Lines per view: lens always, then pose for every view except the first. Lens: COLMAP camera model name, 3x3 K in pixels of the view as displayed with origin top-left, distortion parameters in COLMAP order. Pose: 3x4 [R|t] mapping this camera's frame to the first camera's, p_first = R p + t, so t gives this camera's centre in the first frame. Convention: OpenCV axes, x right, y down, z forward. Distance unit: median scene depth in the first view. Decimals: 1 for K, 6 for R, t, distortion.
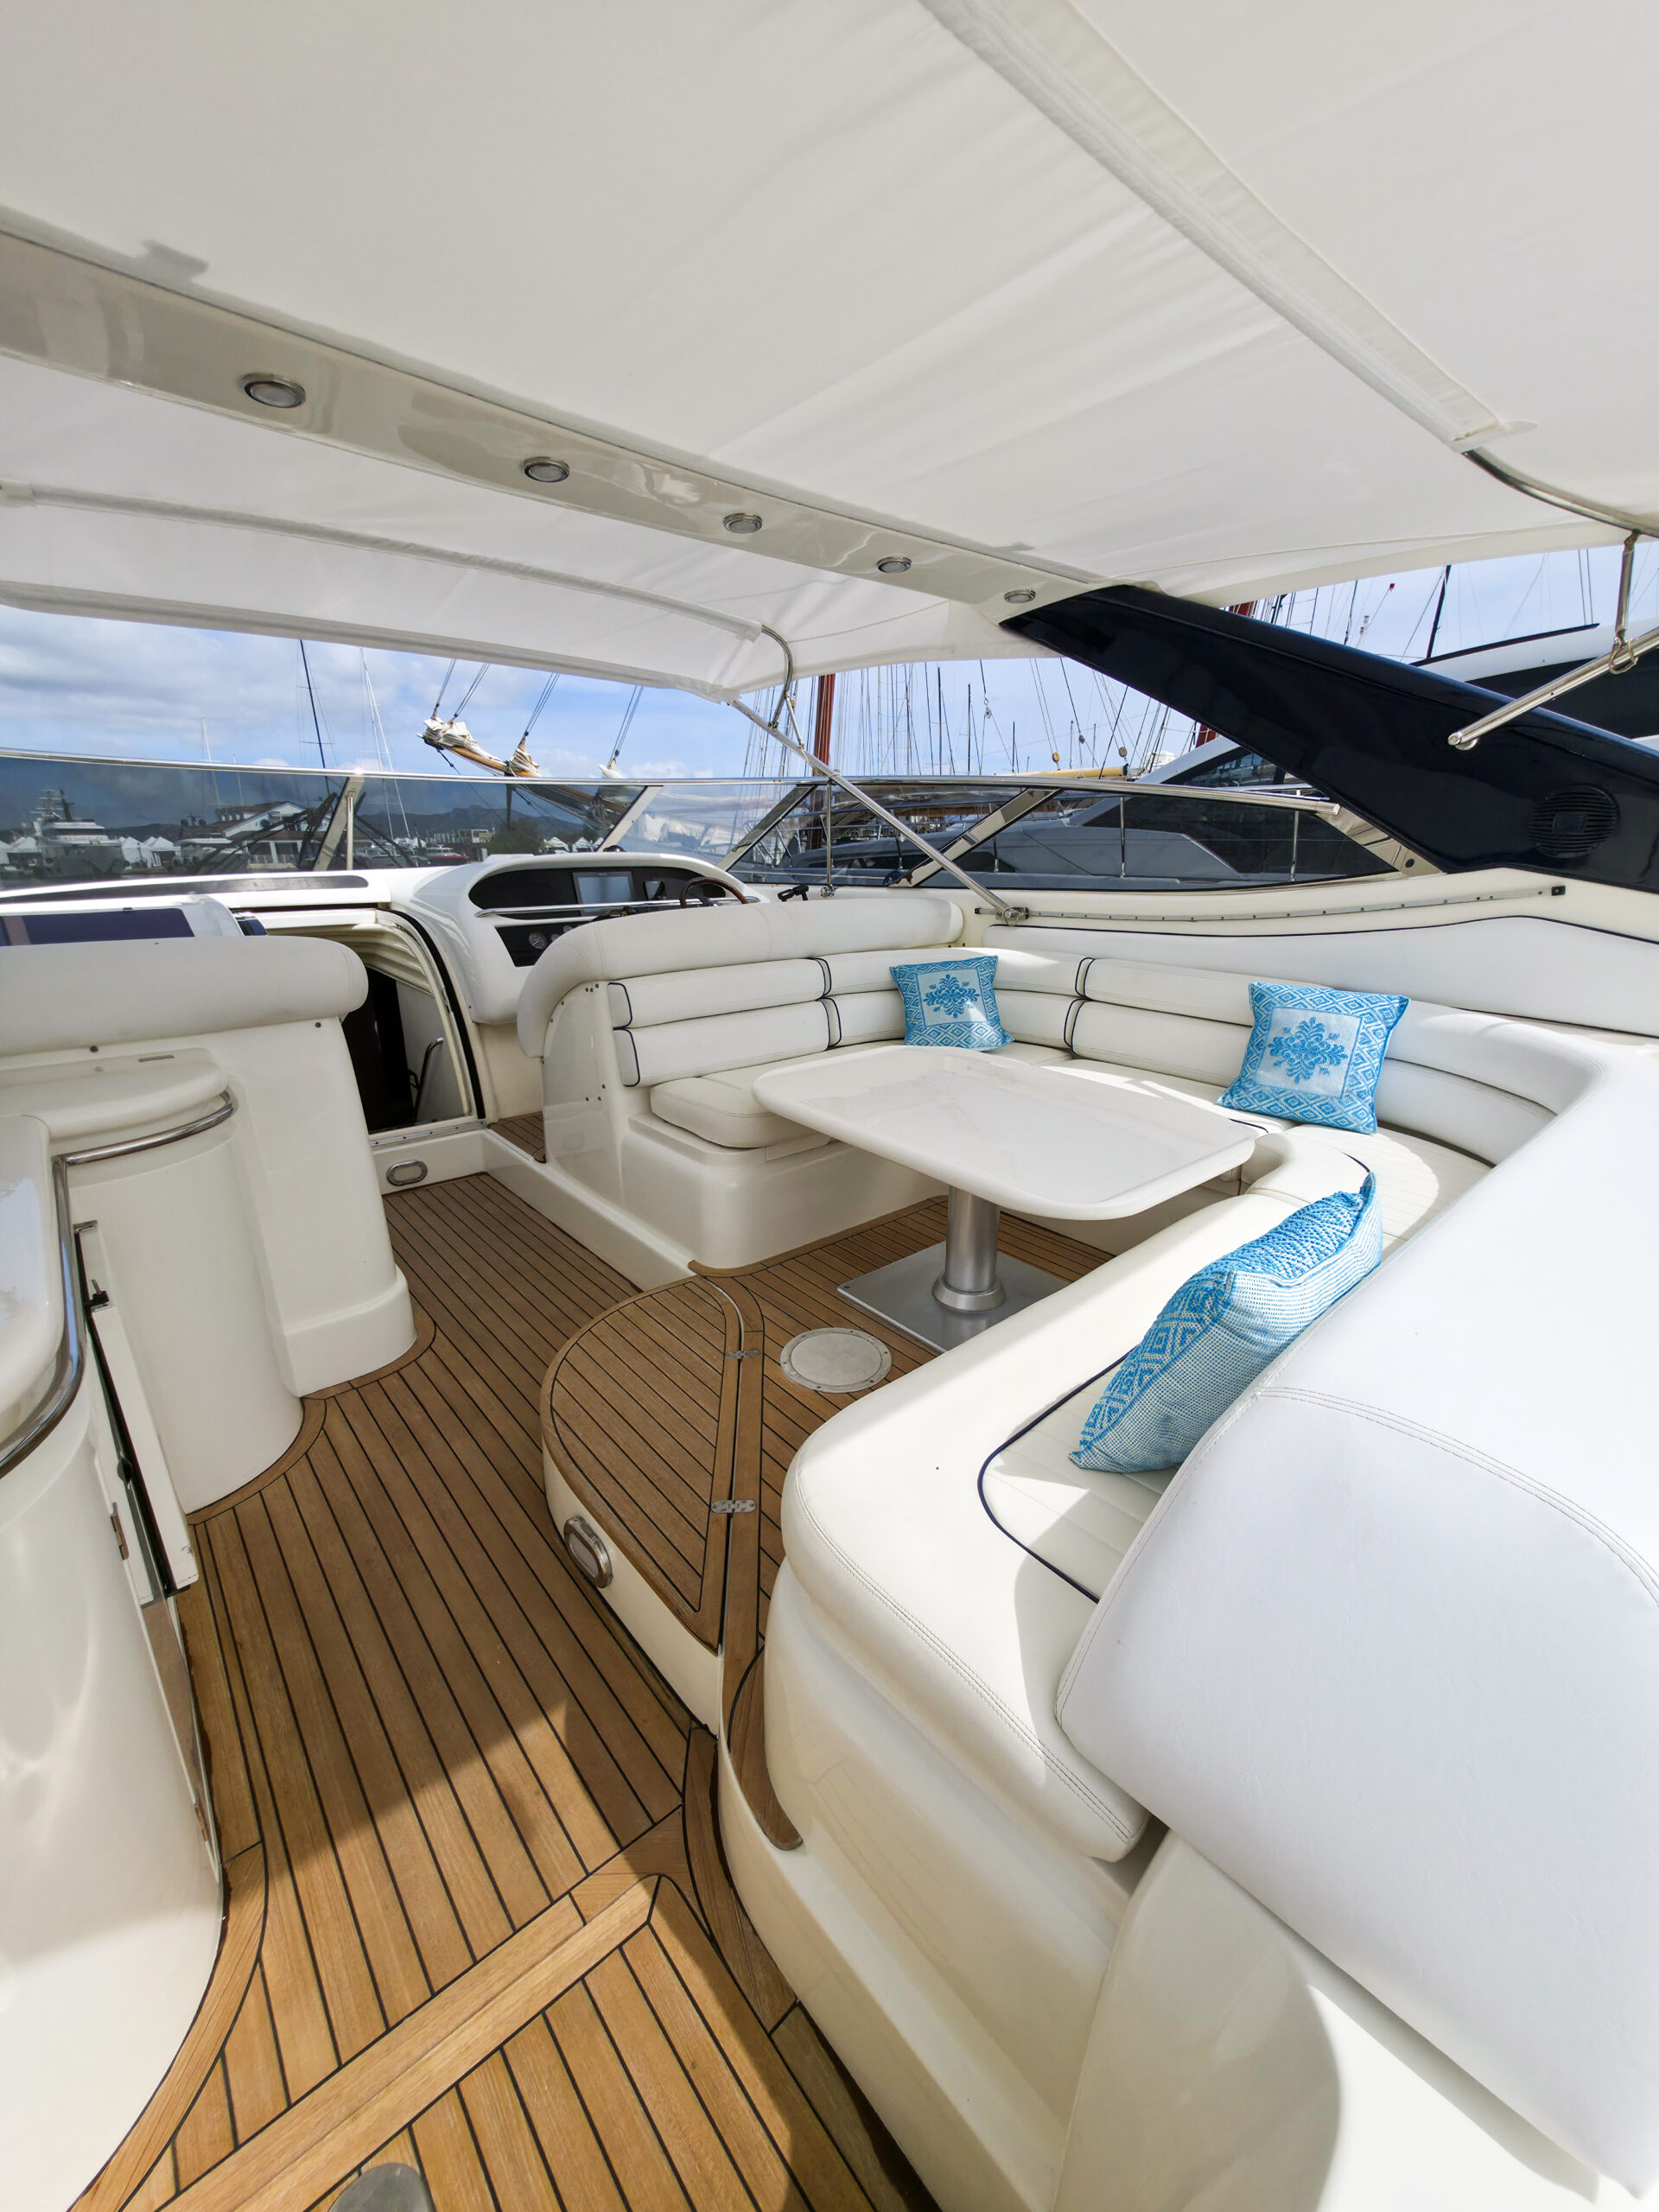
lens RADIAL K [[881.7, 0, 847.1], [0, 881.7, 1100.2], [0, 0, 1]] dist [0.000287, -0.000130]
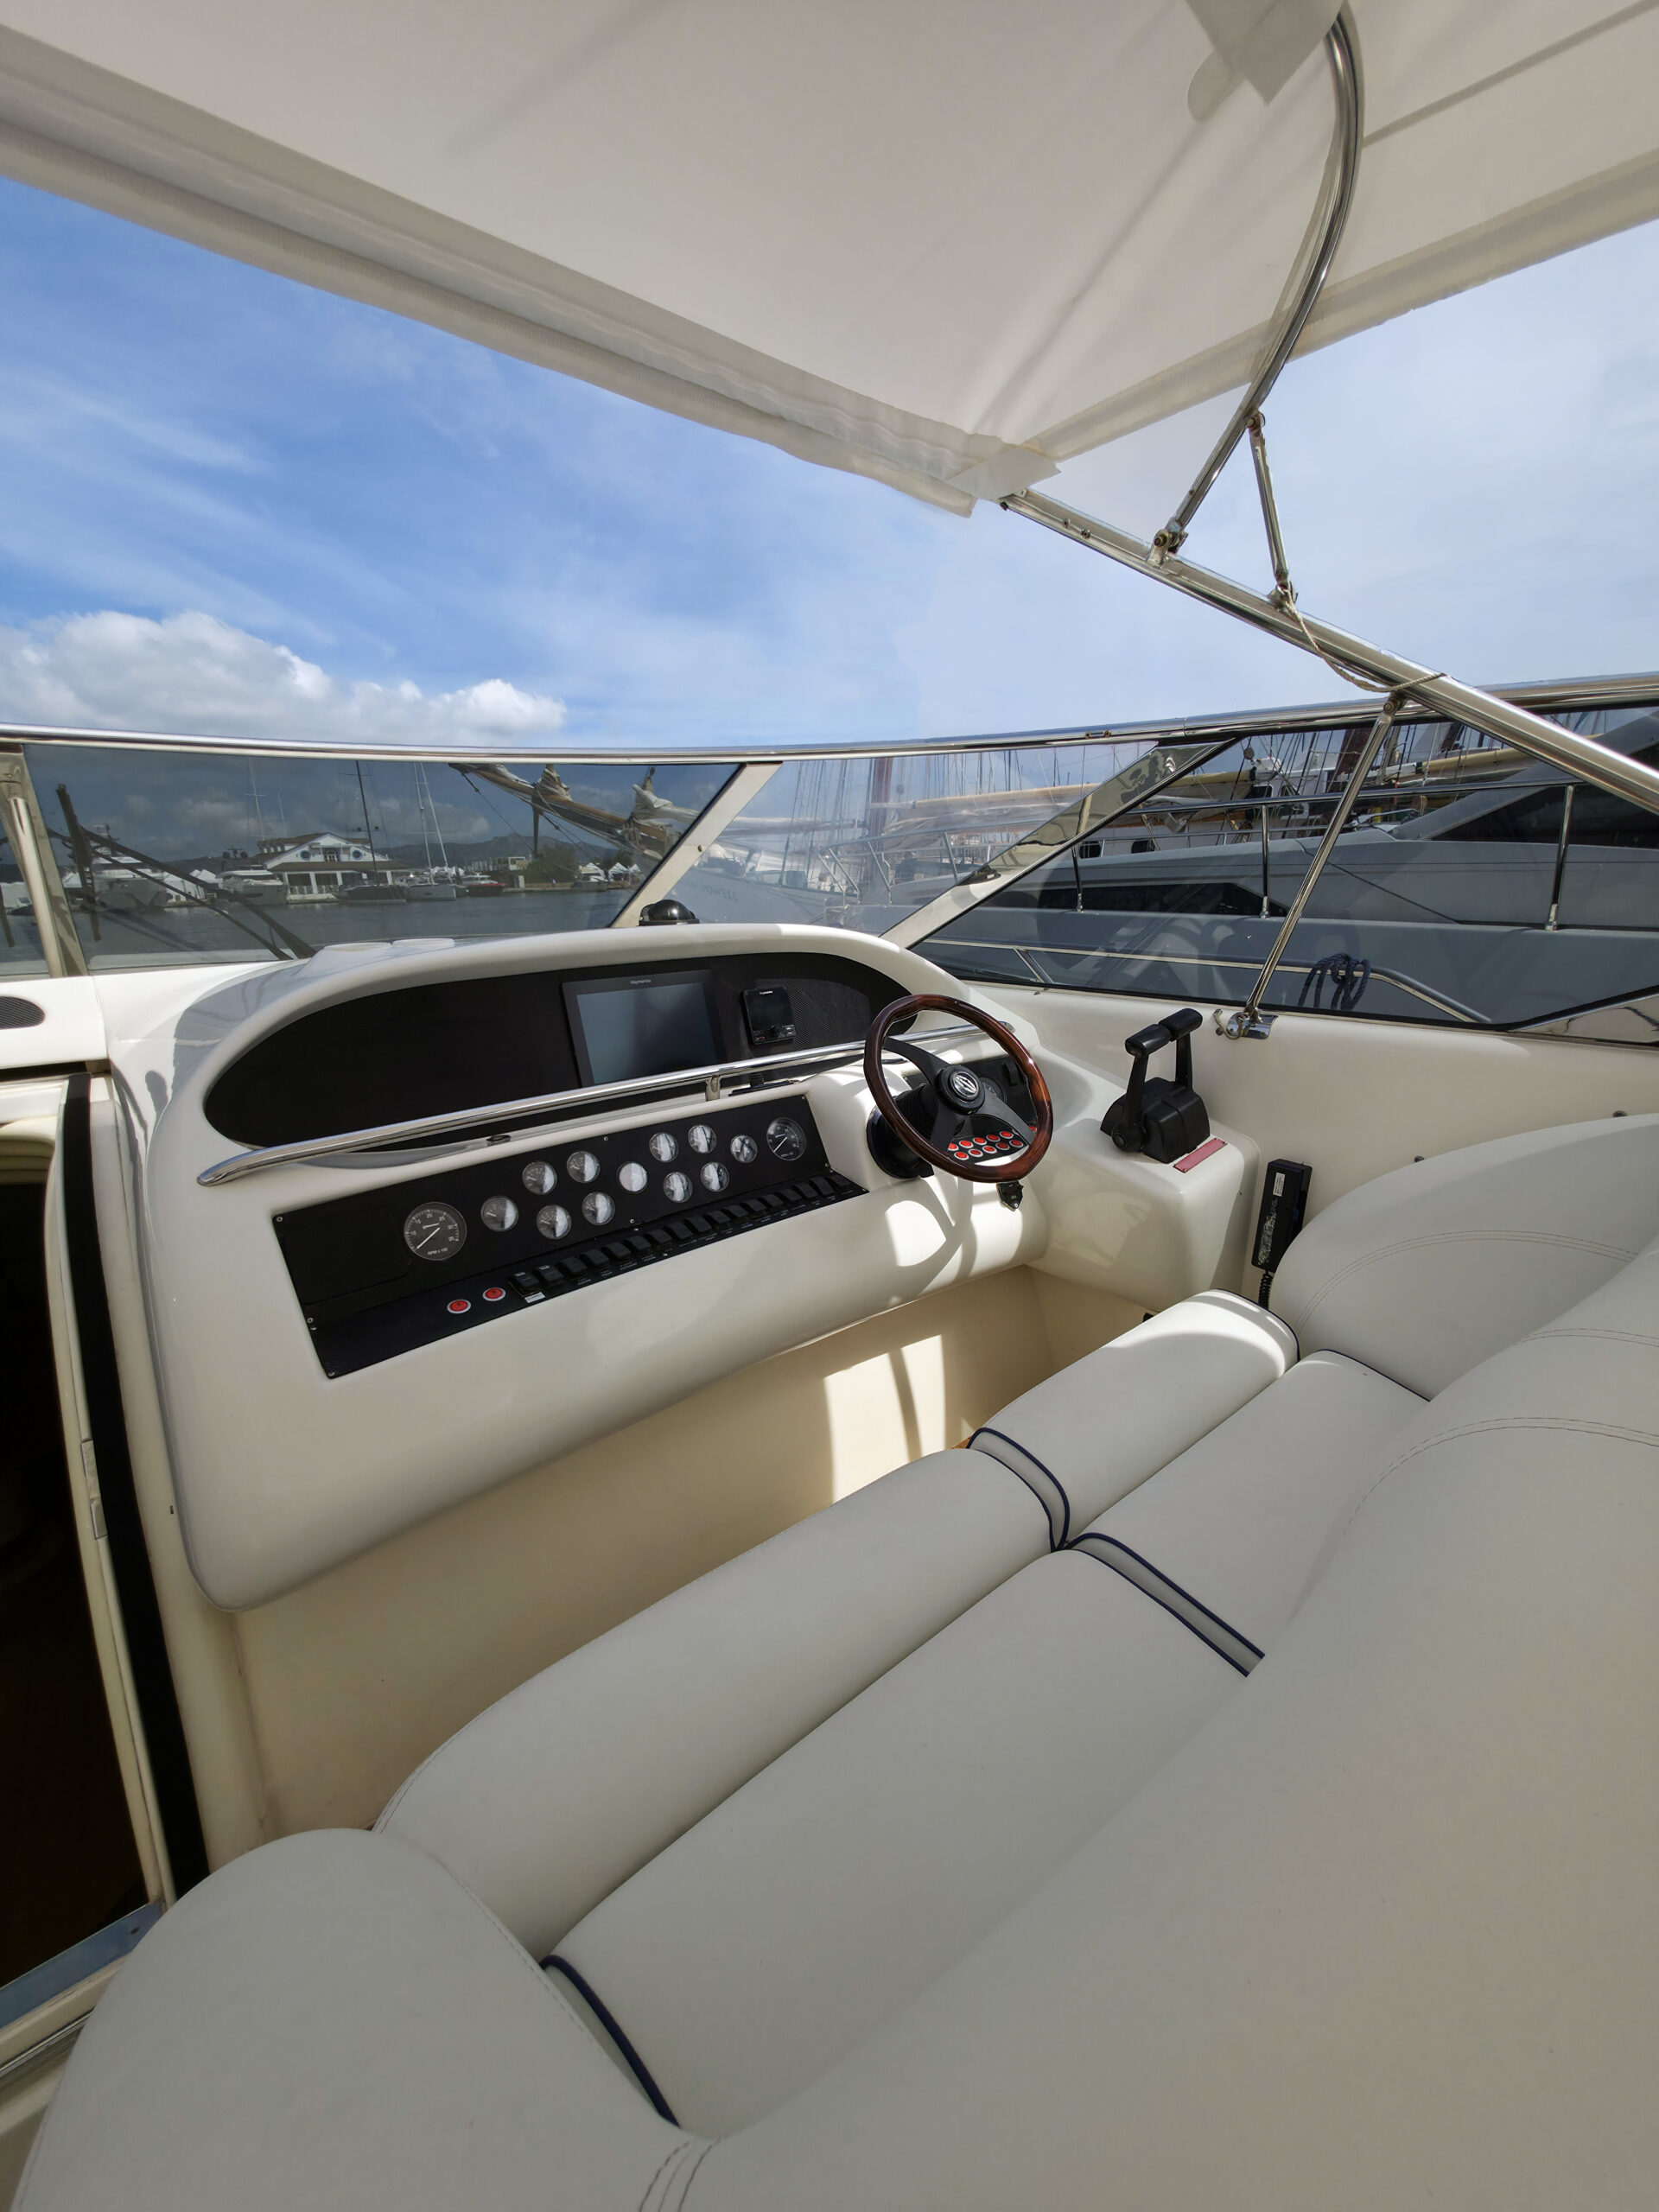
lens RADIAL K [[876.4, 0, 822.7], [0, 876.4, 1090.8], [0, 0, 1]] dist [0.002734, 0.000046]
pose [[0.998327, -0.000425, -0.057812, -0.171058], [-0.001411, 0.999496, -0.031707, -0.191178], [0.057796, 0.031735, 0.997824, 0.605884]]
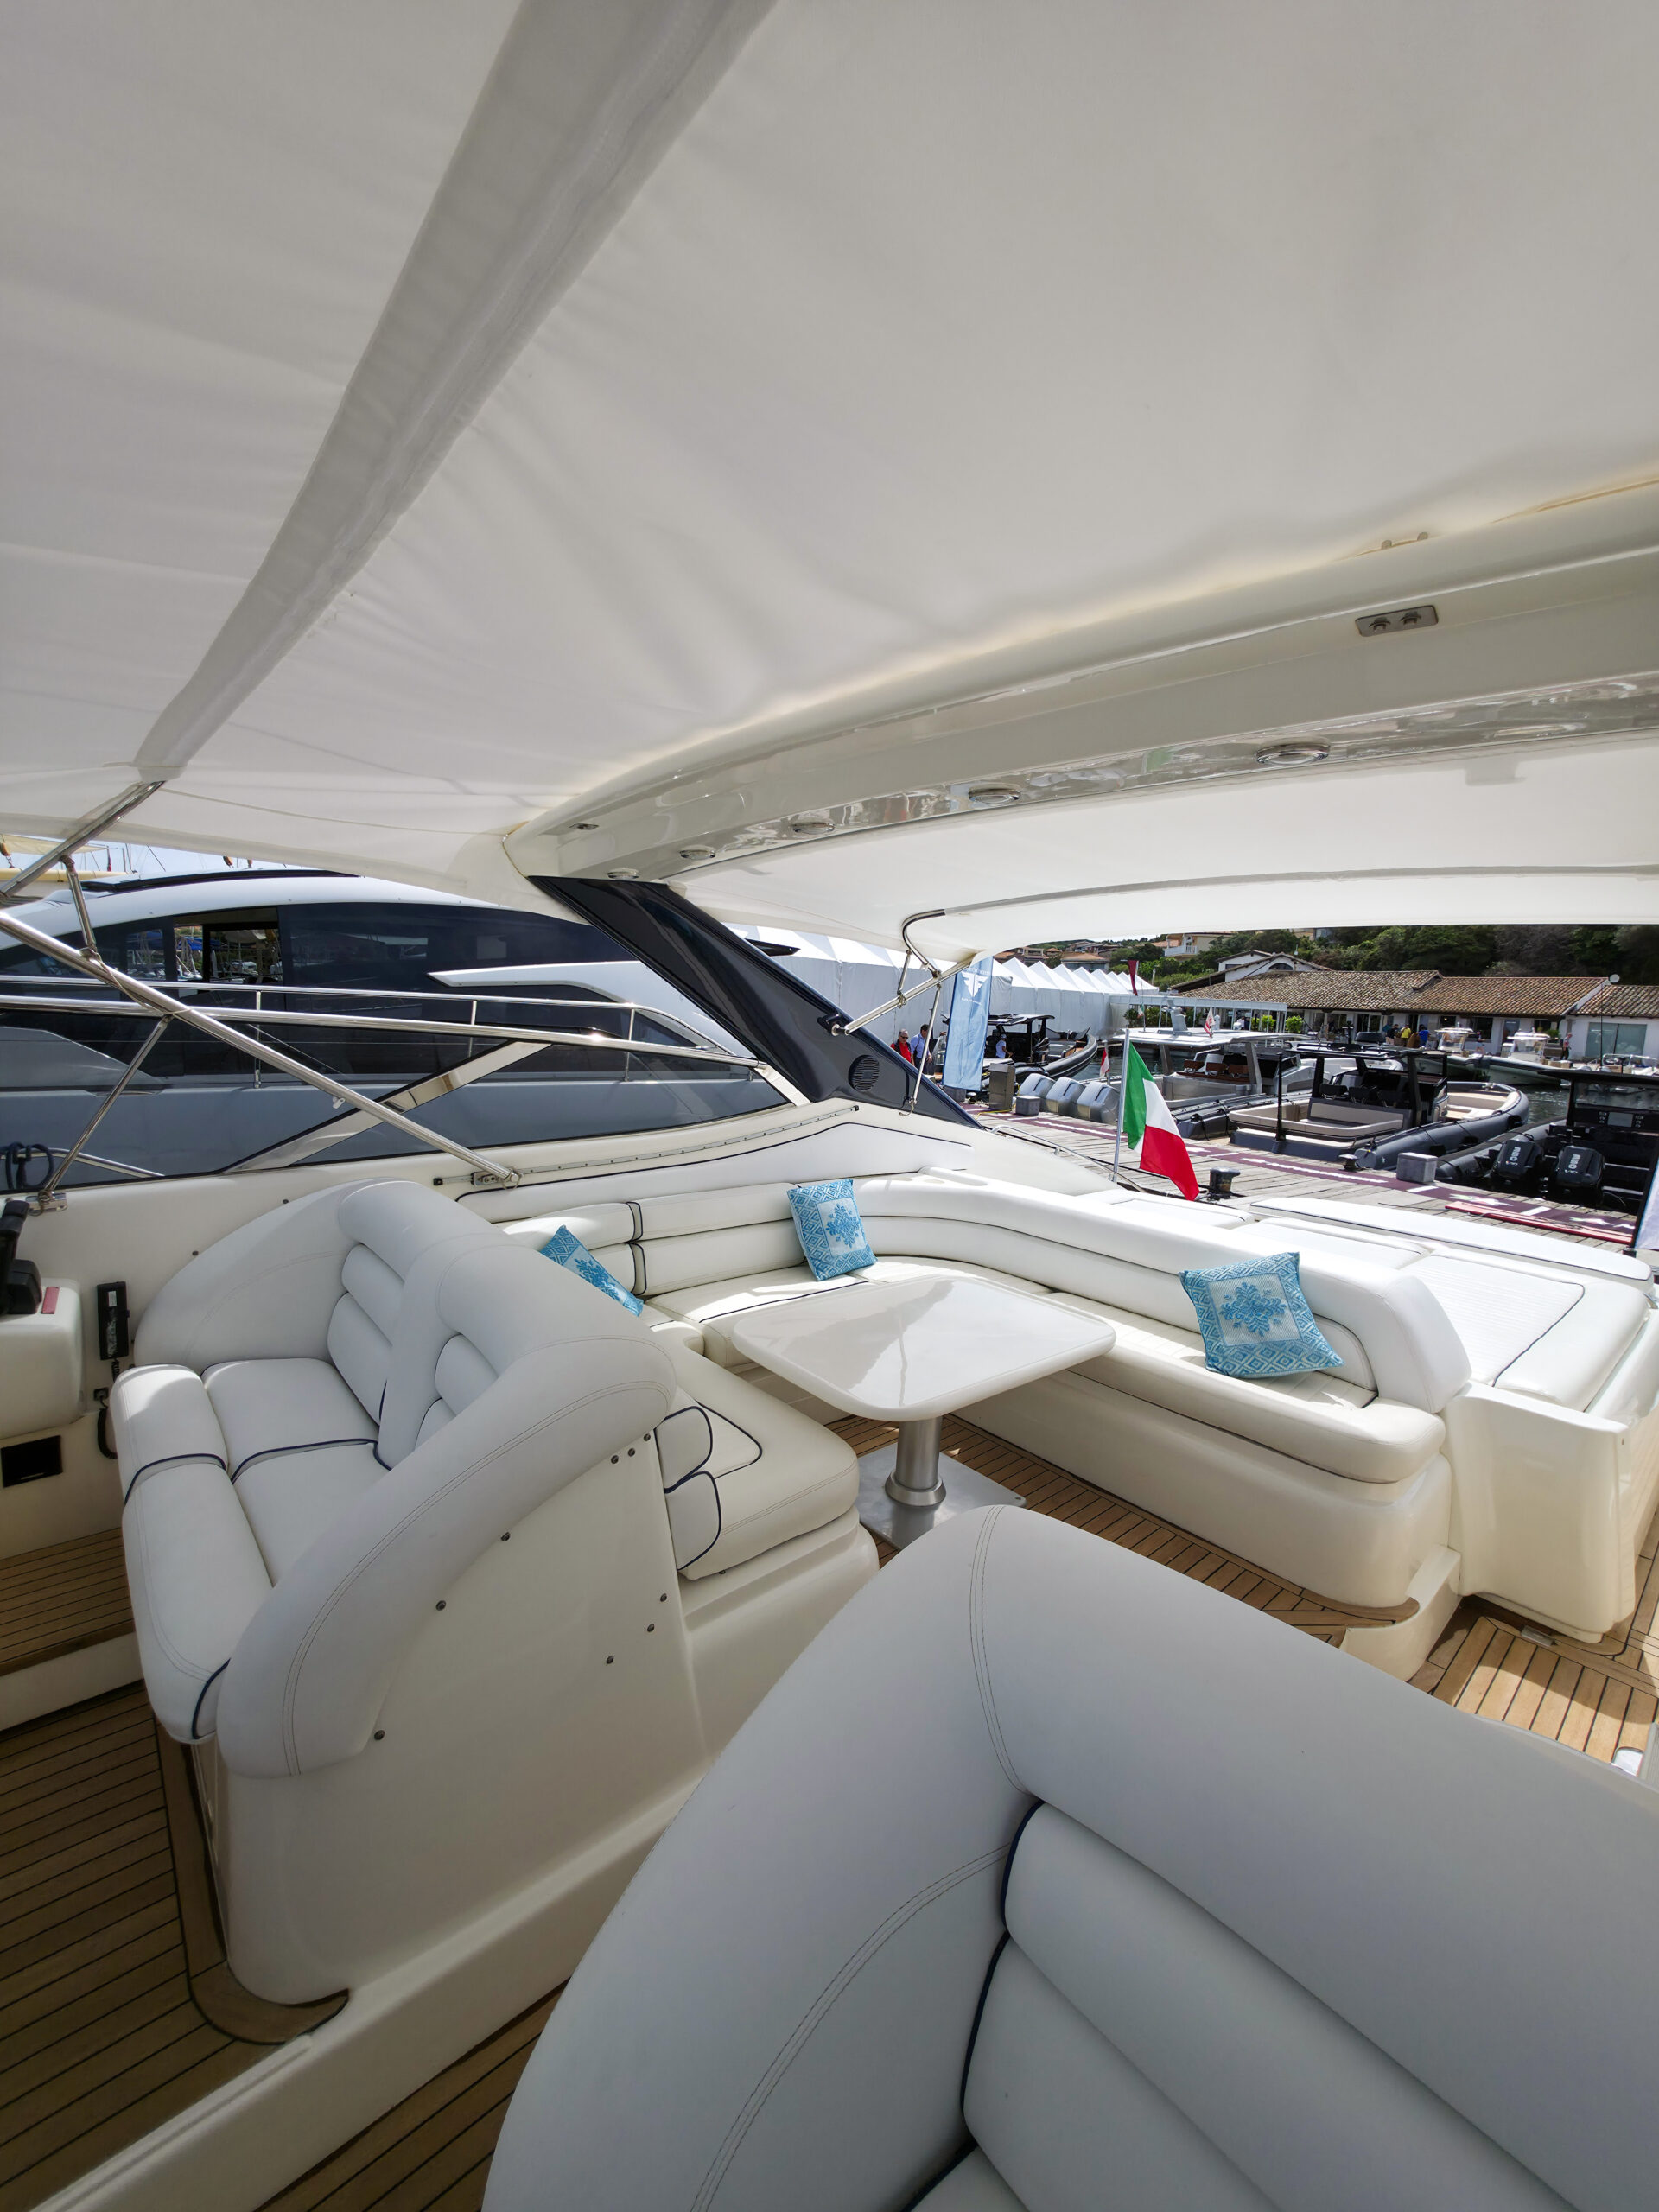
lens RADIAL K [[919.0, 0, 829.4], [0, 919.0, 1133.2], [0, 0, 1]] dist [0.067670, -0.000046]
pose [[-0.020510, -0.143475, 0.989441, -0.550991], [0.236817, 0.960789, 0.144229, -0.238953], [-0.971338, 0.237275, 0.014272, 0.519806]]
